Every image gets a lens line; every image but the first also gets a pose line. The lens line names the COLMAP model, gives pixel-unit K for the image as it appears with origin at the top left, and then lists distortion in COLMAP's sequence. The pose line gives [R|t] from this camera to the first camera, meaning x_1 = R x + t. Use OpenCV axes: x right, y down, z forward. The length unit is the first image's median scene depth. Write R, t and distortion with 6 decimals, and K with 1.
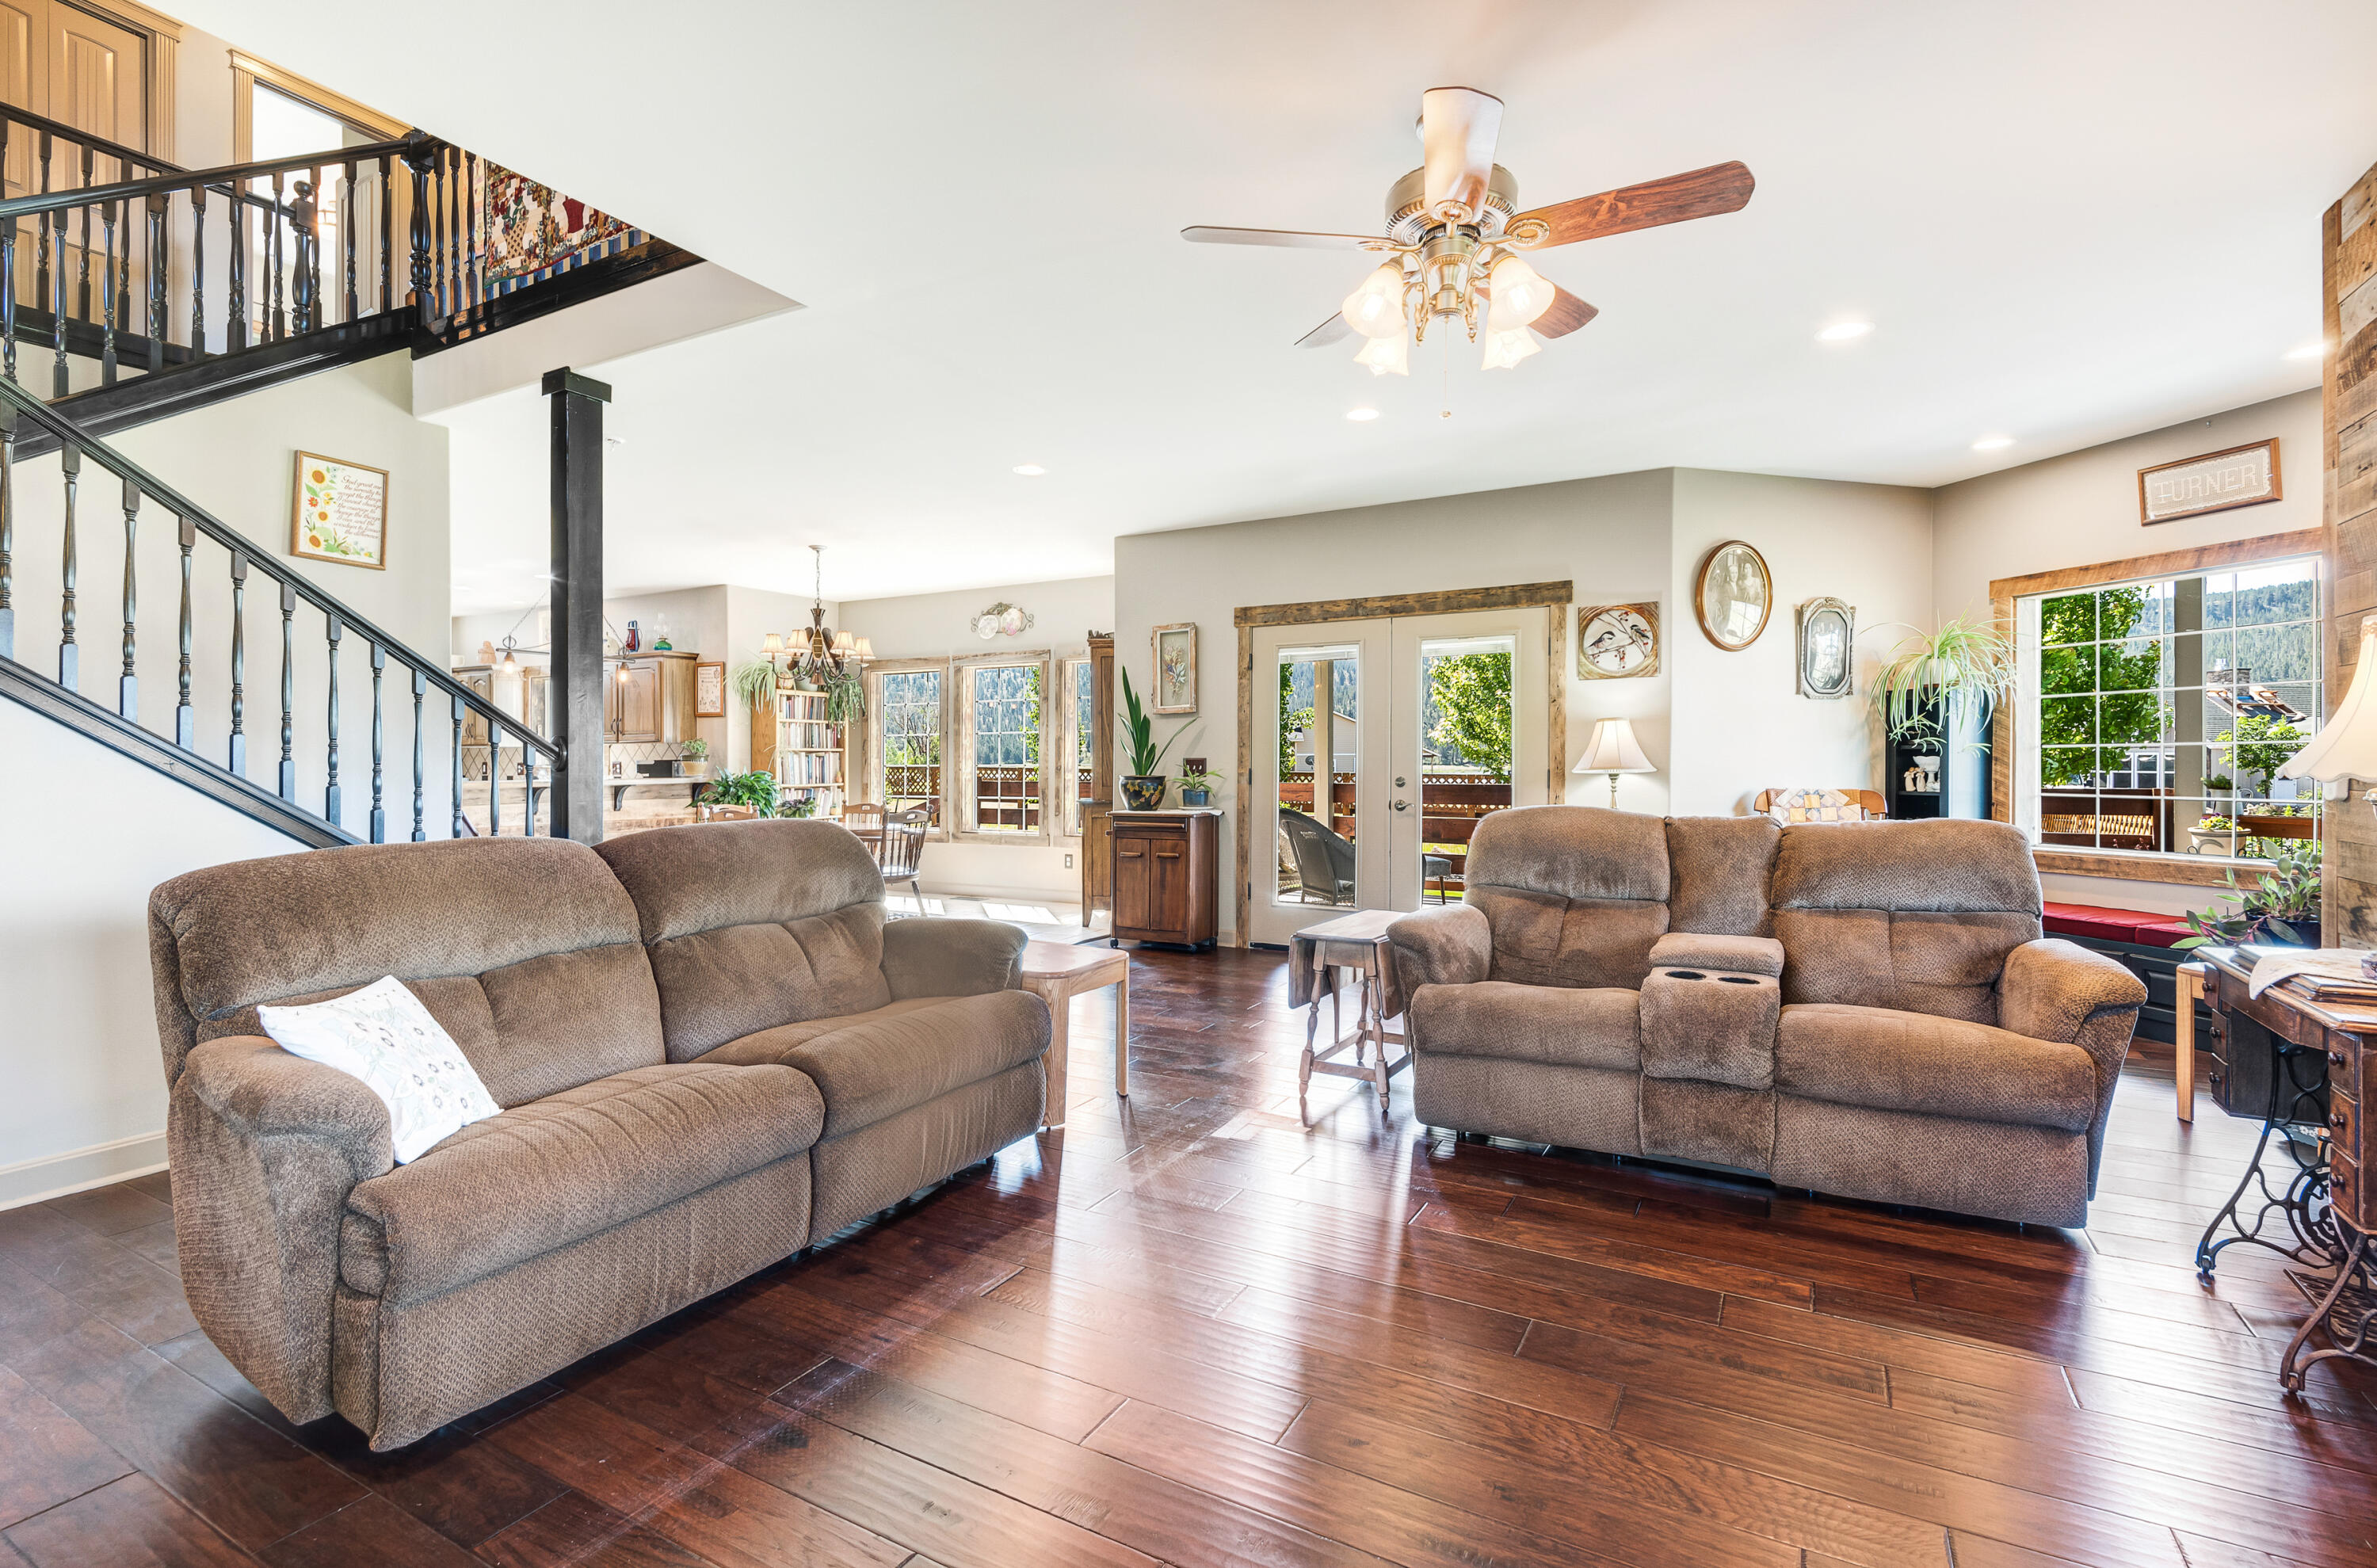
lens RADIAL K [[1091.0, 0, 1196.7], [0, 1091.0, 764.4], [0, 0, 1]] dist [0.018638, -0.000060]
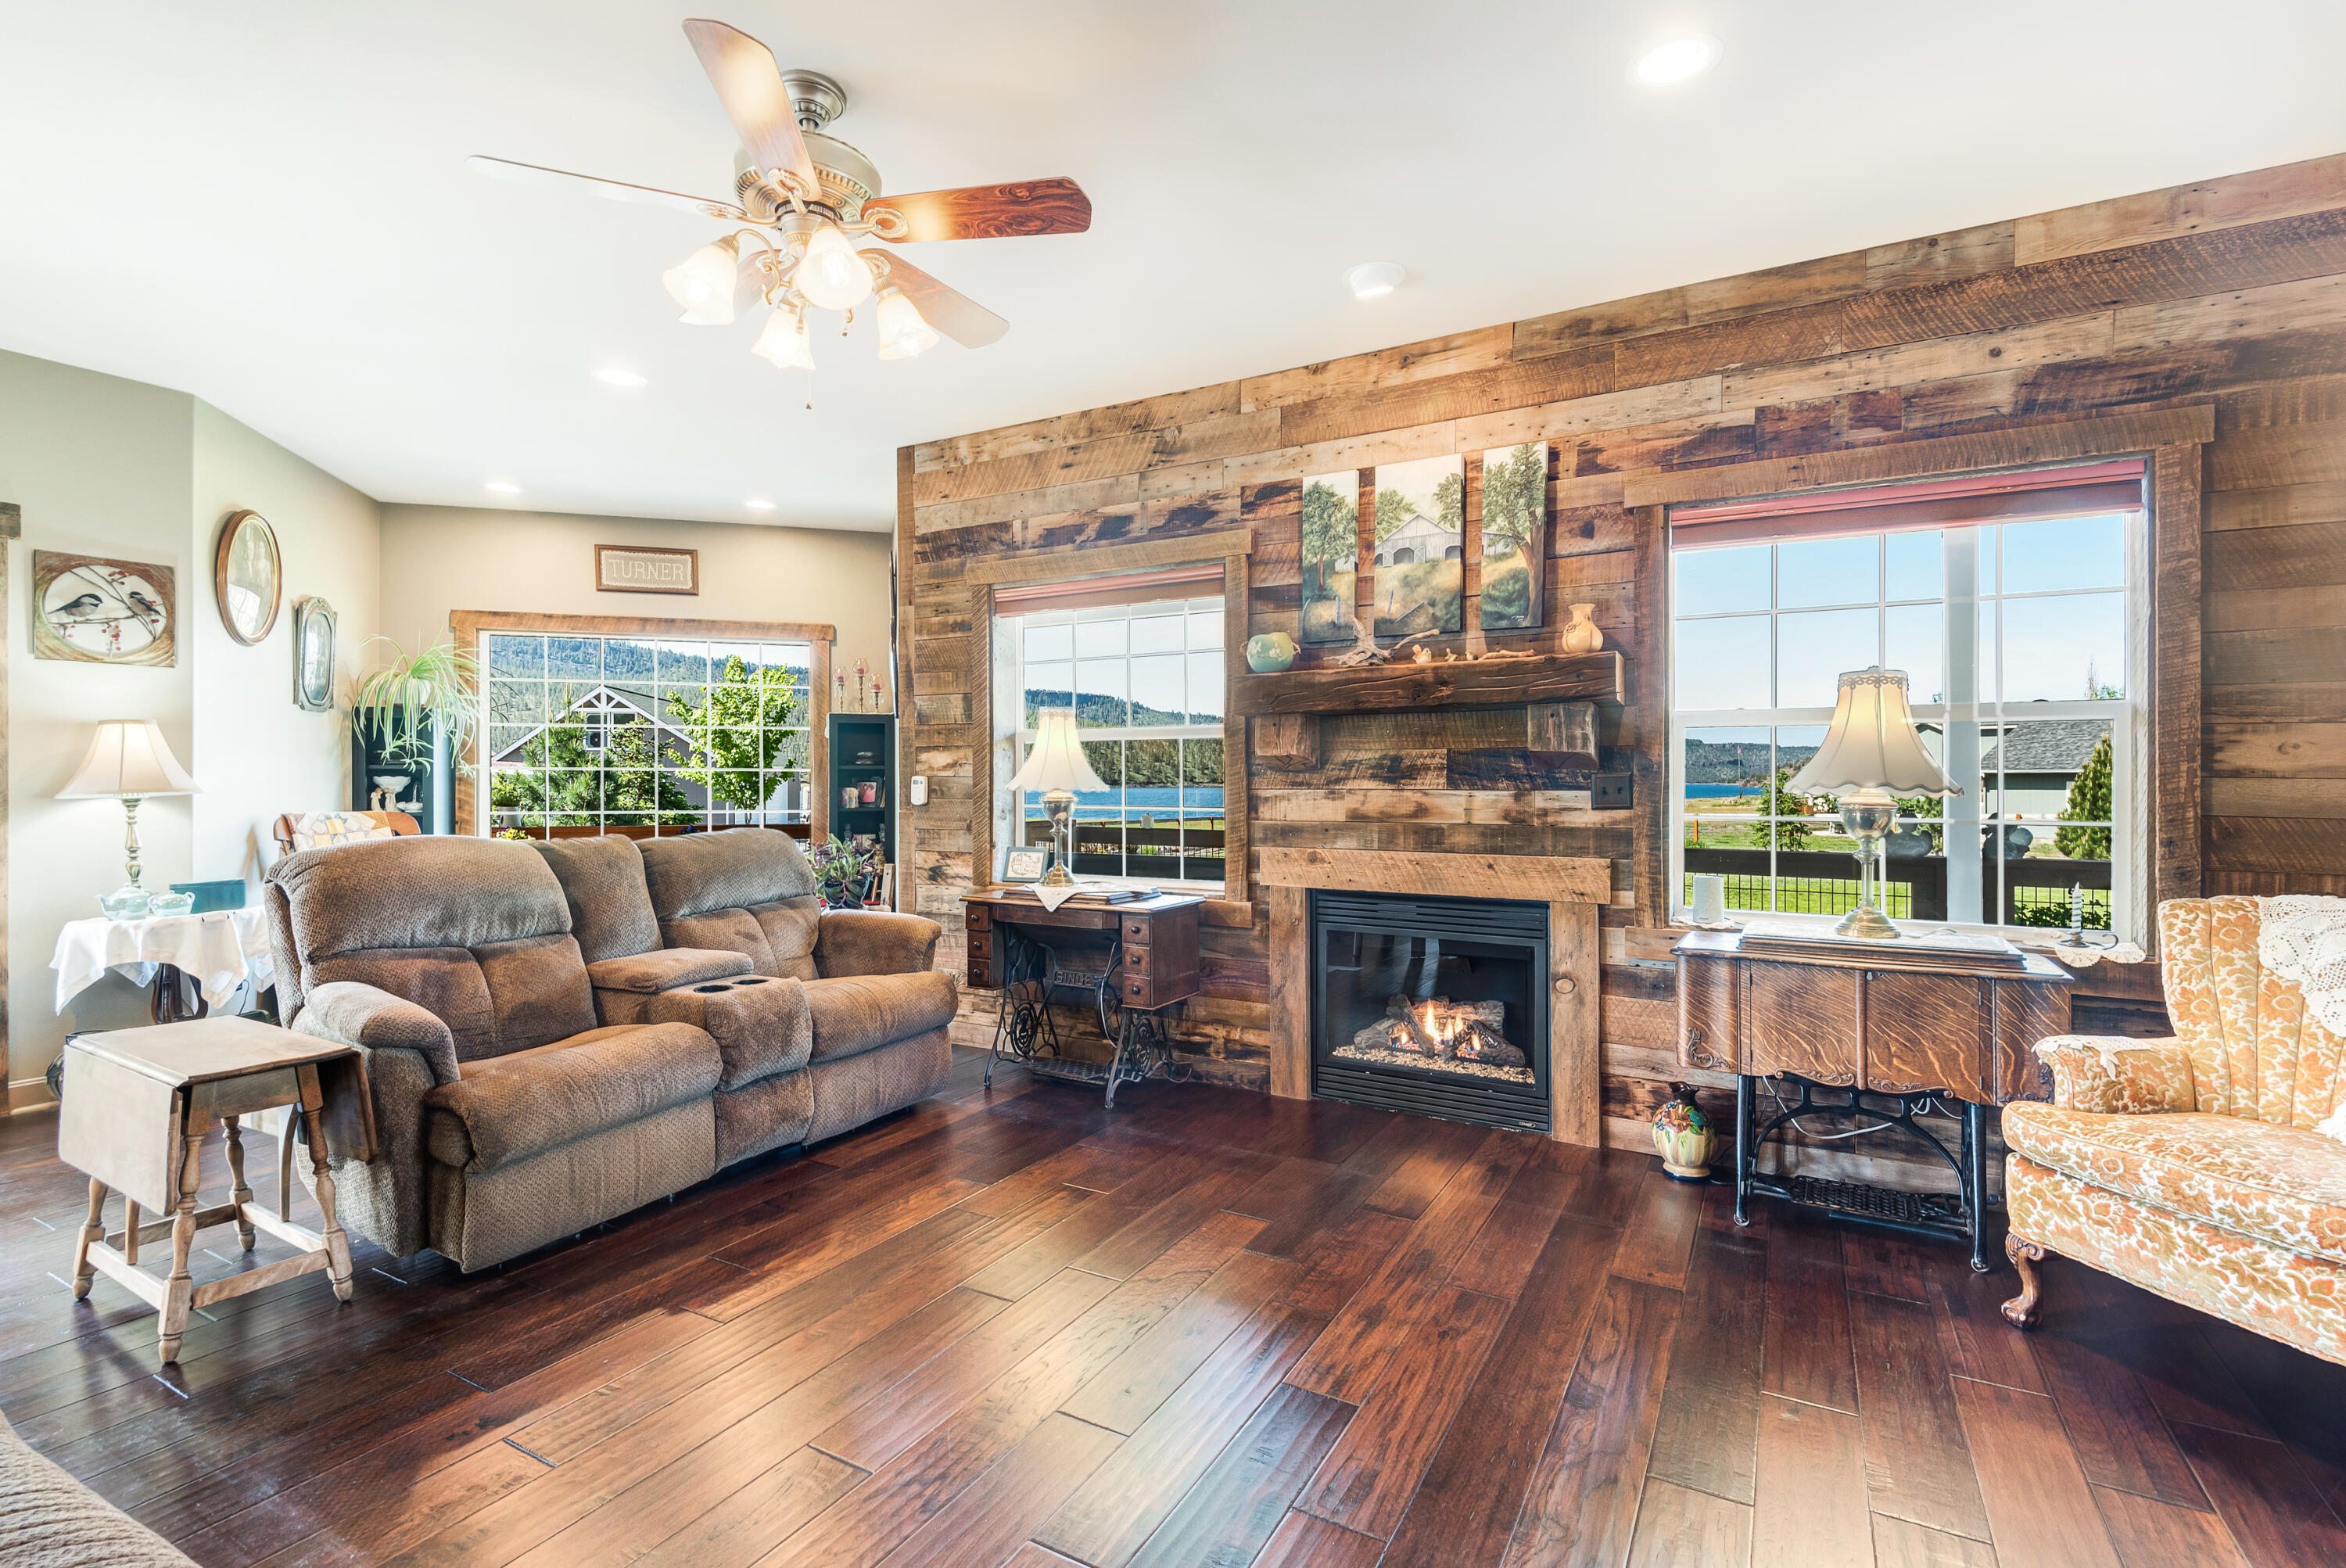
lens RADIAL K [[1082.7, 0, 1188.5], [0, 1082.7, 775.7], [0, 0, 1]] dist [0.028300, -0.025488]
pose [[-0.002378, 0.007021, 0.999973, -0.313300], [0.000699, 0.999975, -0.007020, -0.000162], [-0.999997, 0.000682, -0.002383, 0.300996]]
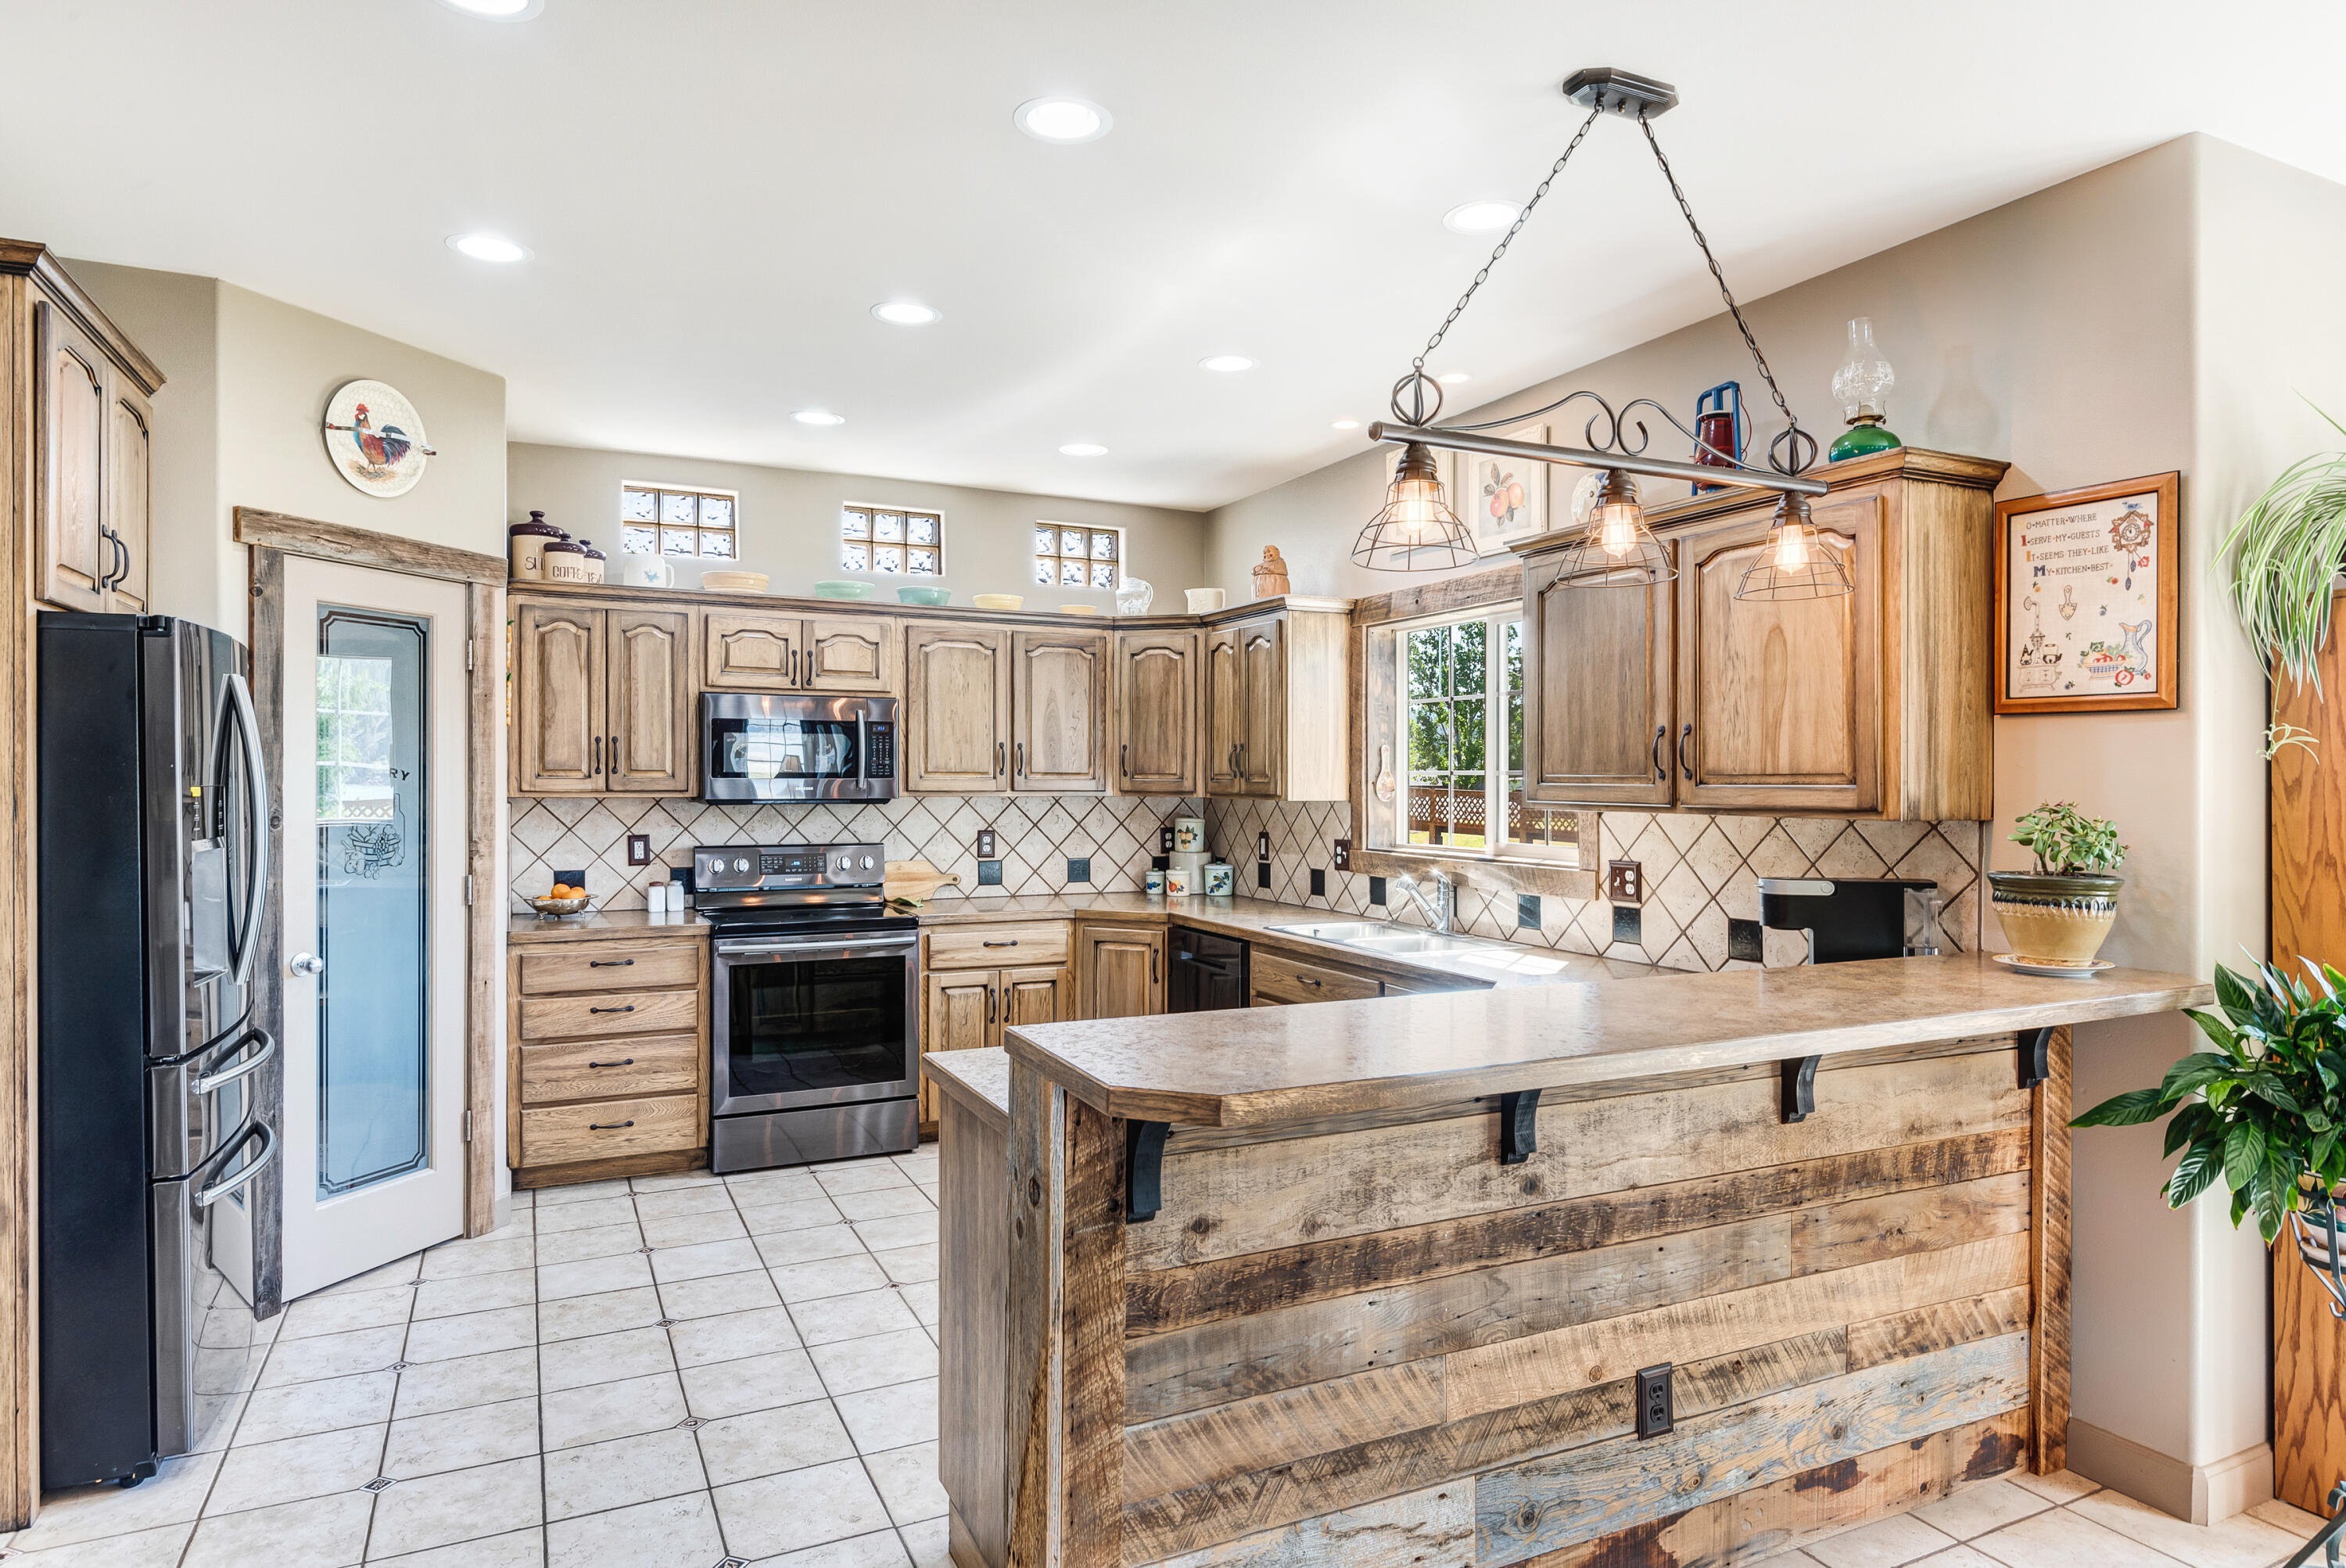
lens RADIAL K [[1341.2, 0, 1167.3], [0, 1341.2, 780.7], [0, 0, 1]] dist [0.039677, -0.033030]
pose [[0.817071, 0.009162, -0.576464, -0.693375], [-0.009262, 0.999953, 0.002765, -0.043634], [0.576462, 0.003080, 0.817118, 1.015280]]
